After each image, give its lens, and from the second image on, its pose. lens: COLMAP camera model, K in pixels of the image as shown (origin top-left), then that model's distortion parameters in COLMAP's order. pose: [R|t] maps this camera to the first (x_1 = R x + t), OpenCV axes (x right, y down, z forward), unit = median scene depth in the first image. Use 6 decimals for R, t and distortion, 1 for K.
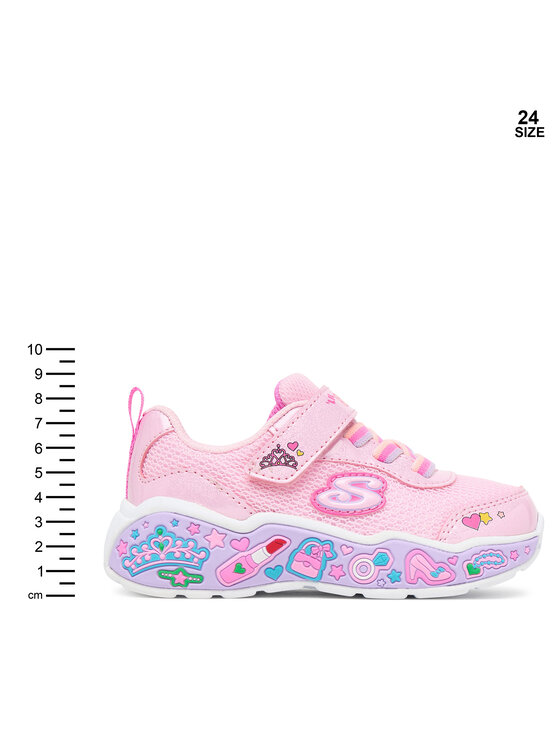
lens RADIAL K [[1695.8, 0, 280.6], [0, 1695.8, 374.0], [0, 0, 1]] dist [-0.075004, 0.000000]
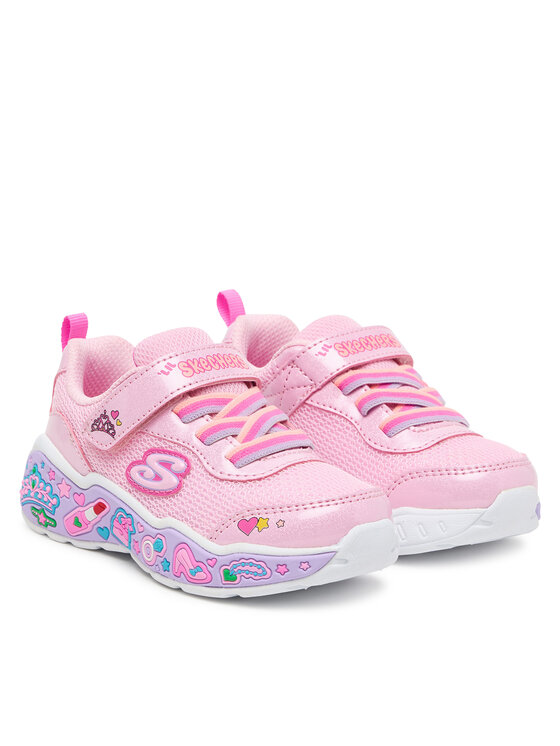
lens RADIAL K [[3233.7, 0, 280.3], [0, 3233.7, 372.8], [0, 0, 1]] dist [-0.497071, 0.000000]
pose [[0.656528, 0.183899, -0.731541, 1.448999], [0.024274, 0.964172, 0.264164, -0.477664], [0.753911, -0.191188, 0.628542, -0.105705]]
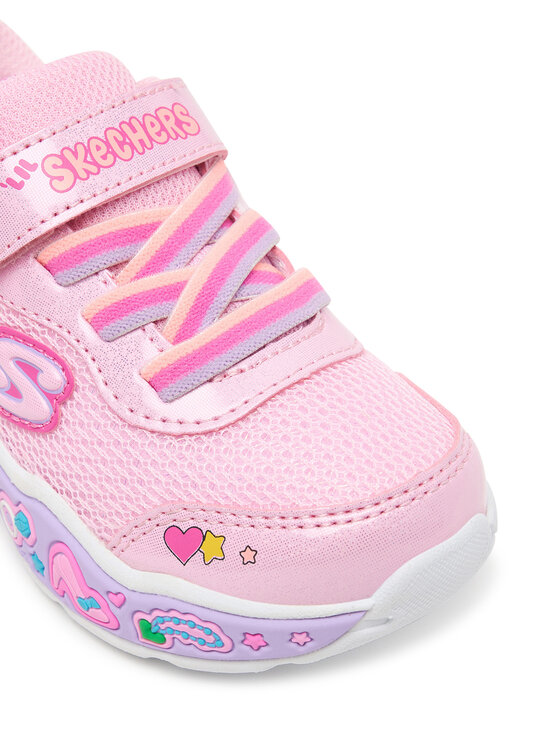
lens RADIAL K [[1695.8, 0, 279.1], [0, 1695.8, 373.4], [0, 0, 1]] dist [-0.075004, 0.000000]
pose [[0.623822, 0.472895, -0.622268, 0.397261], [0.060565, 0.764537, 0.641728, -0.242646], [0.779217, -0.438012, 0.448294, 0.846618]]
